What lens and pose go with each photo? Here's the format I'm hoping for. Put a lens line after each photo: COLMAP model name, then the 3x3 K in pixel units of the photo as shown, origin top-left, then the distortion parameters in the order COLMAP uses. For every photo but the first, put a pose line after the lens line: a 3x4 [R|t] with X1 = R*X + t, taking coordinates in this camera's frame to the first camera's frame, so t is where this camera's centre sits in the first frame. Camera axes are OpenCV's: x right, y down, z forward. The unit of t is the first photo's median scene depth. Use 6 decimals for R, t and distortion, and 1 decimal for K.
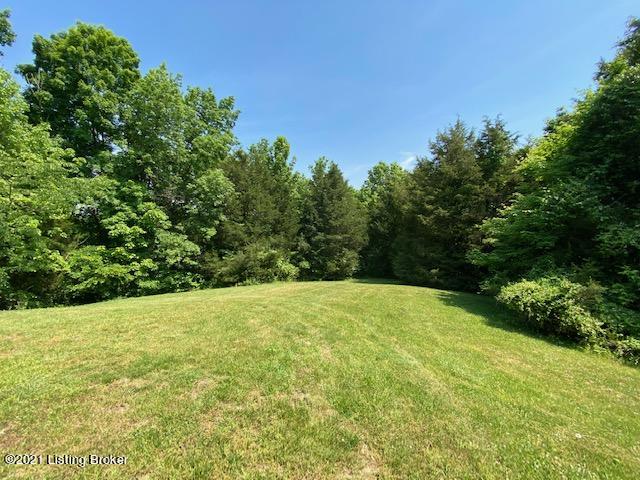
lens RADIAL K [[251.9, 0, 320.0], [0, 251.9, 240.0], [0, 0, 1]] dist [0.002603, -0.000142]
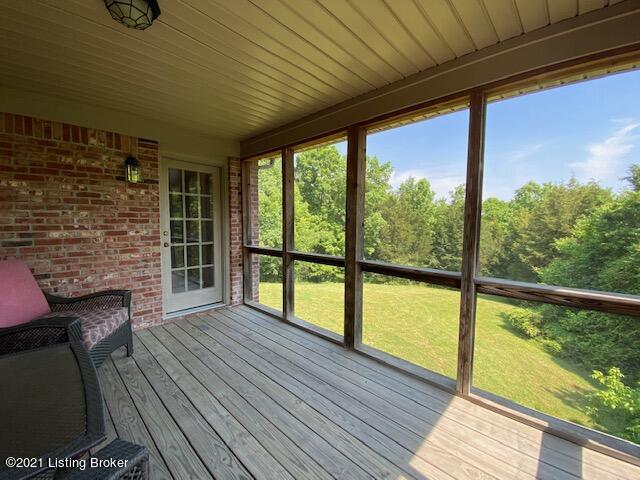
lens RADIAL K [[265.5, 0, 320.0], [0, 265.5, 240.0], [0, 0, 1]] dist [0.018038, -0.012610]
pose [[0.843747, 0.067383, -0.532495, 0.195278], [-0.049847, 0.997638, 0.047259, -0.149098], [0.534422, -0.013332, 0.845113, -0.611922]]
